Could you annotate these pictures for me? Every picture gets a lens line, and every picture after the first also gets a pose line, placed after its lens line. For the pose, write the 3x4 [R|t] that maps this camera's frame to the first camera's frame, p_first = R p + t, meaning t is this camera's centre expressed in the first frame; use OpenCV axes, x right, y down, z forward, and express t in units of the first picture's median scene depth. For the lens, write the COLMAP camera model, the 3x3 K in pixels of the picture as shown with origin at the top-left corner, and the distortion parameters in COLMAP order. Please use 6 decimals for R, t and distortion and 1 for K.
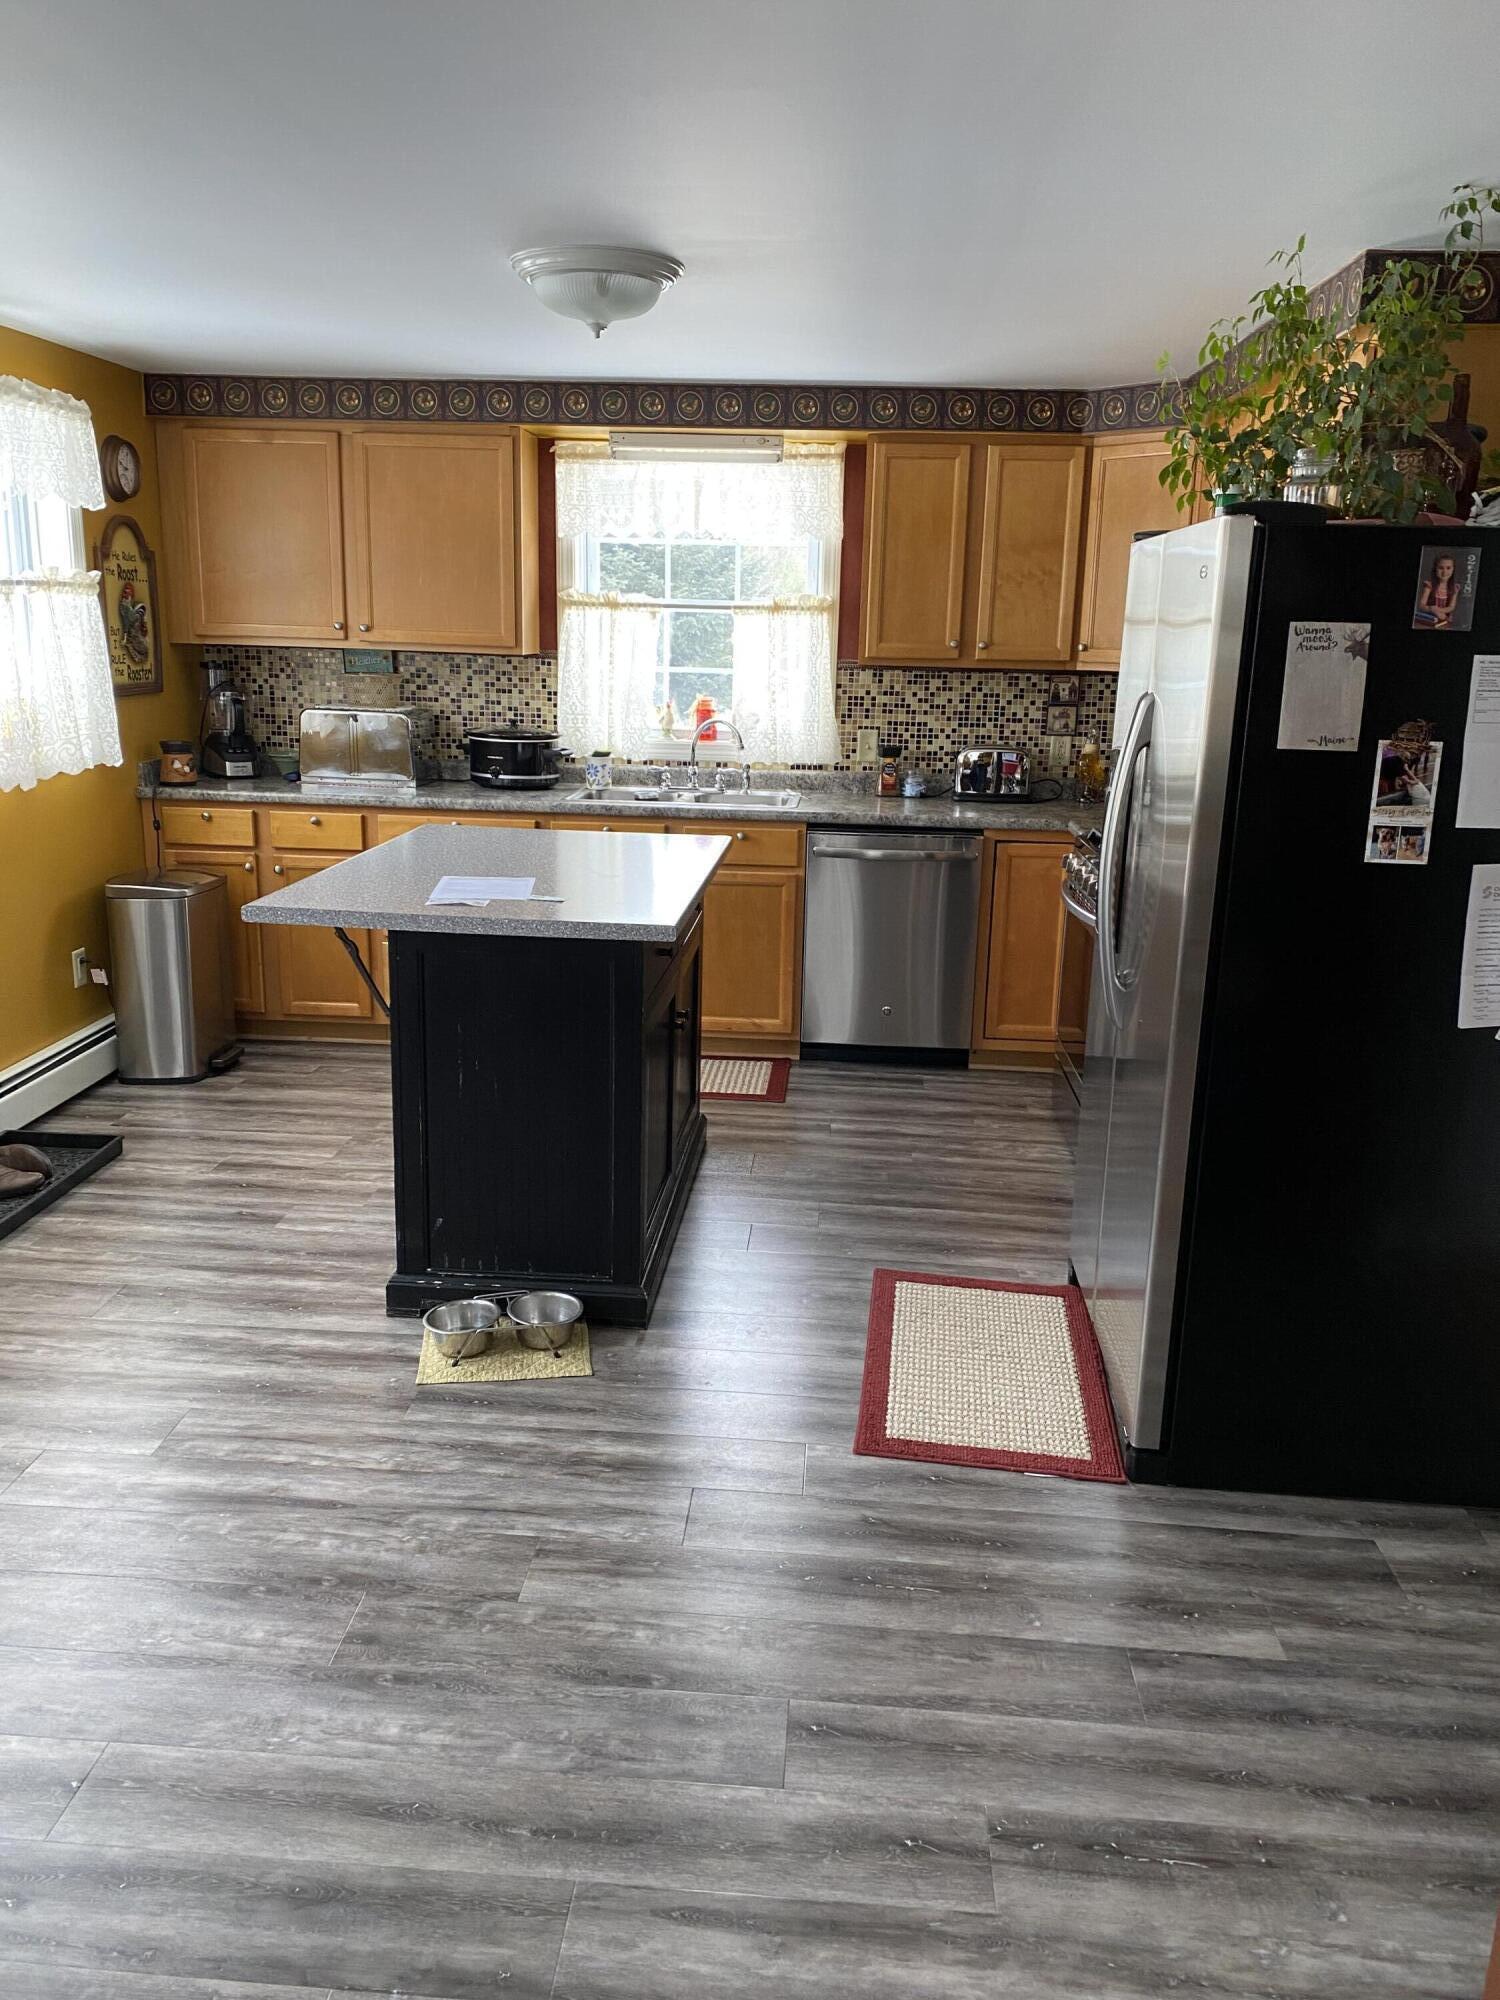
lens RADIAL K [[1535.3, 0, 745.8], [0, 1535.3, 1004.7], [0, 0, 1]] dist [0.033710, -0.024604]
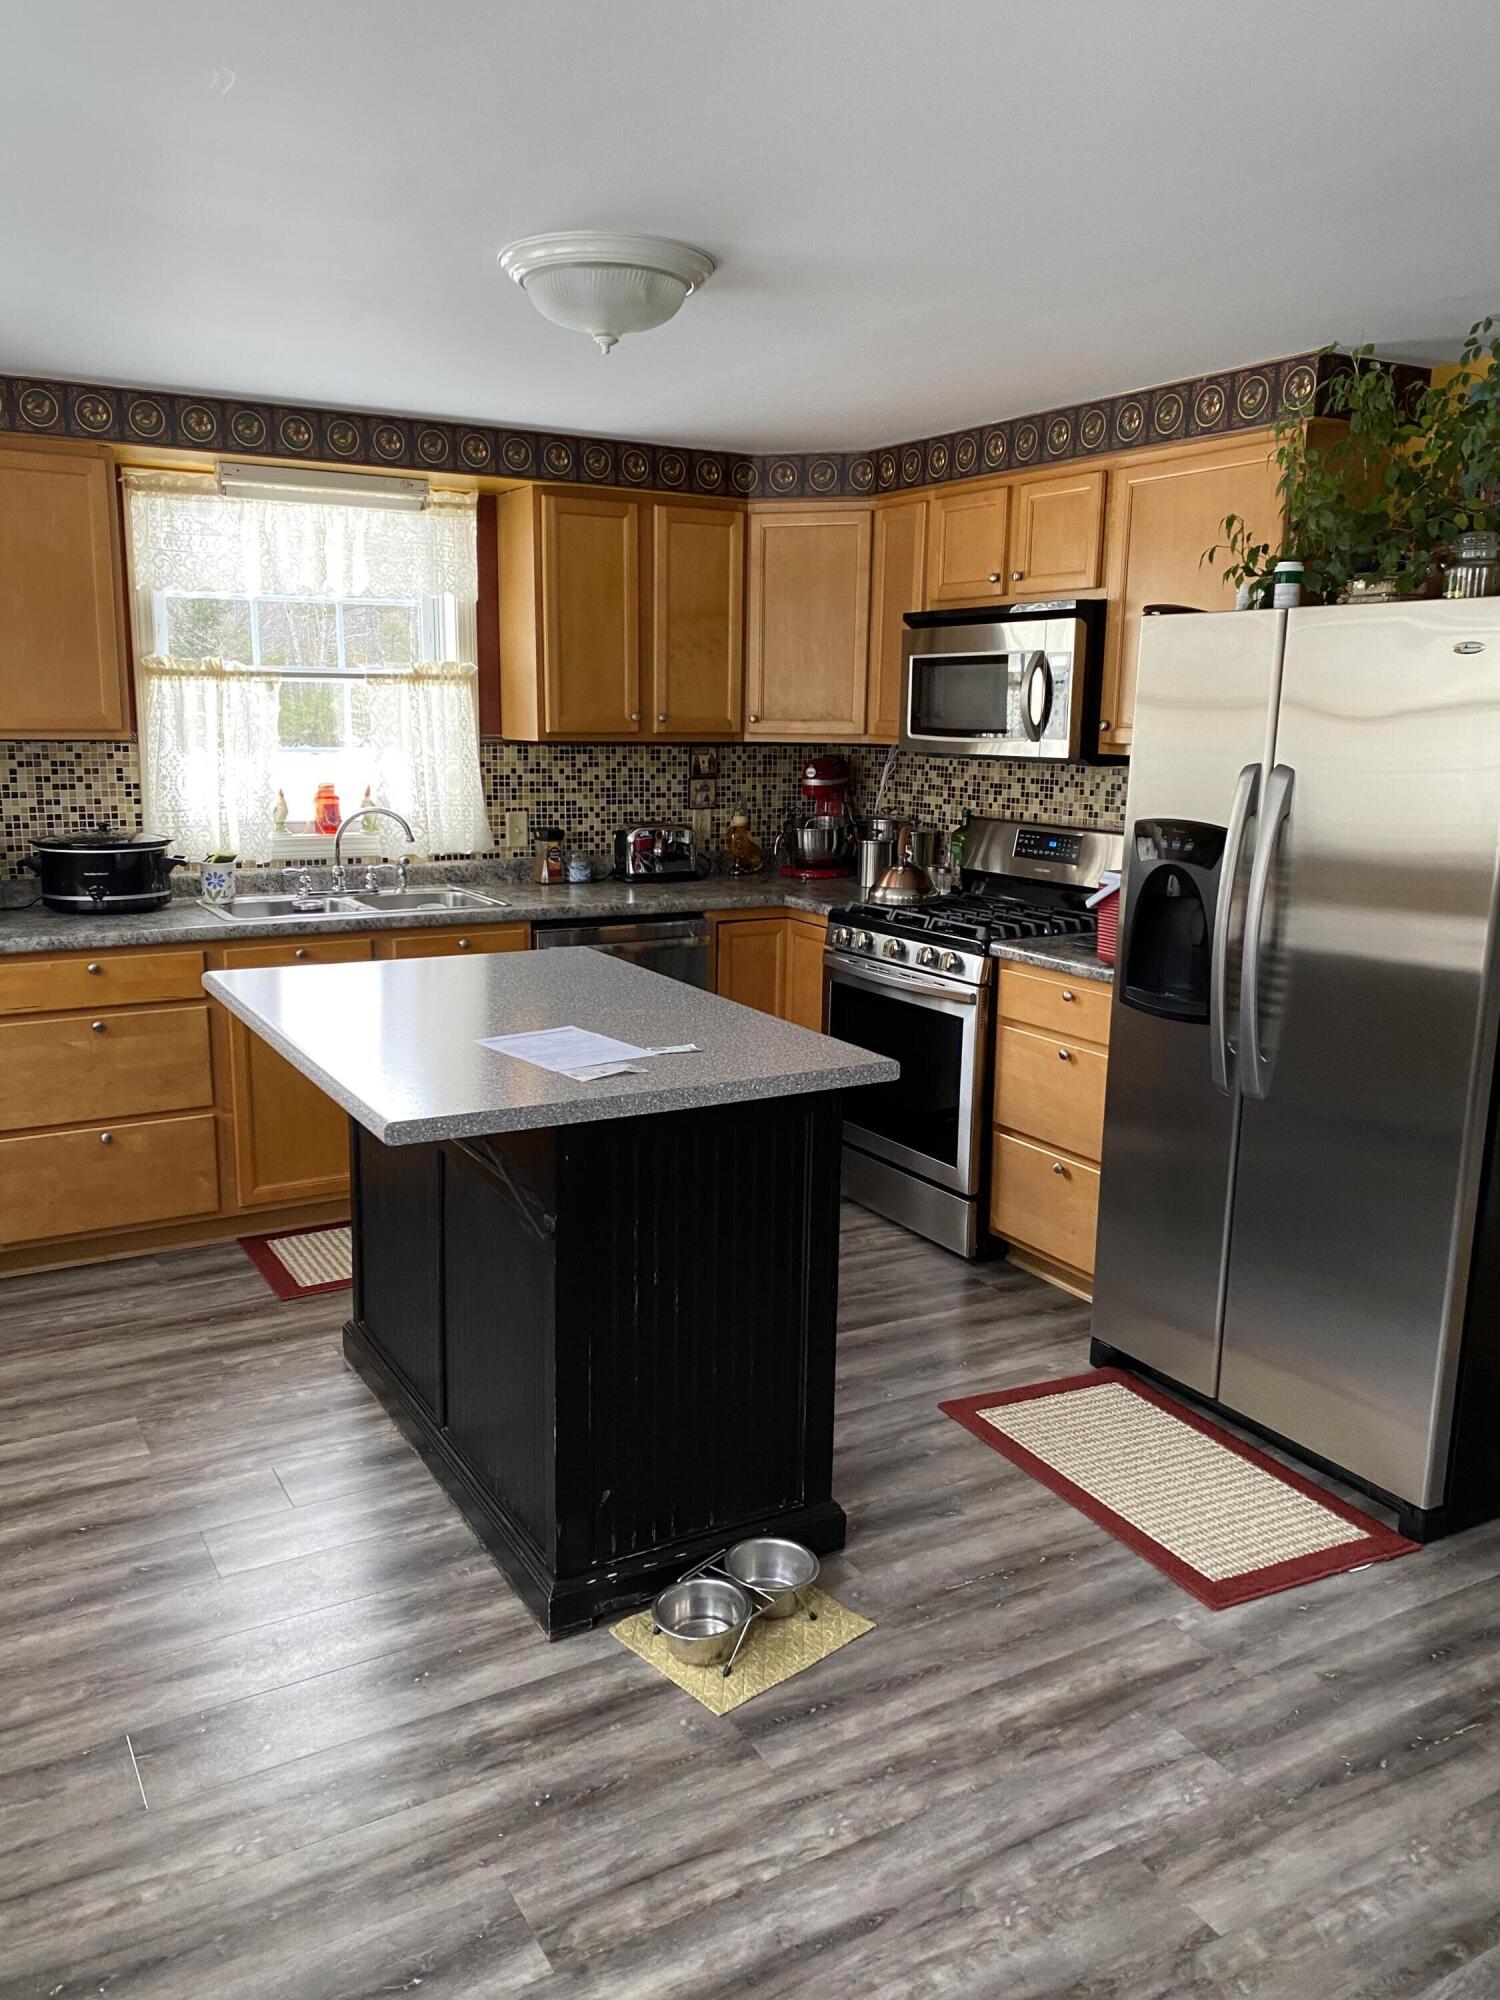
lens RADIAL K [[1535.3, 0, 753.4], [0, 1535.3, 1011.2], [0, 0, 1]] dist [0.033710, -0.024604]
pose [[0.827483, -0.123413, 0.547760, -0.322167], [0.141691, 0.989870, 0.008974, -0.054863], [-0.543318, 0.070187, 0.836588, 0.192566]]
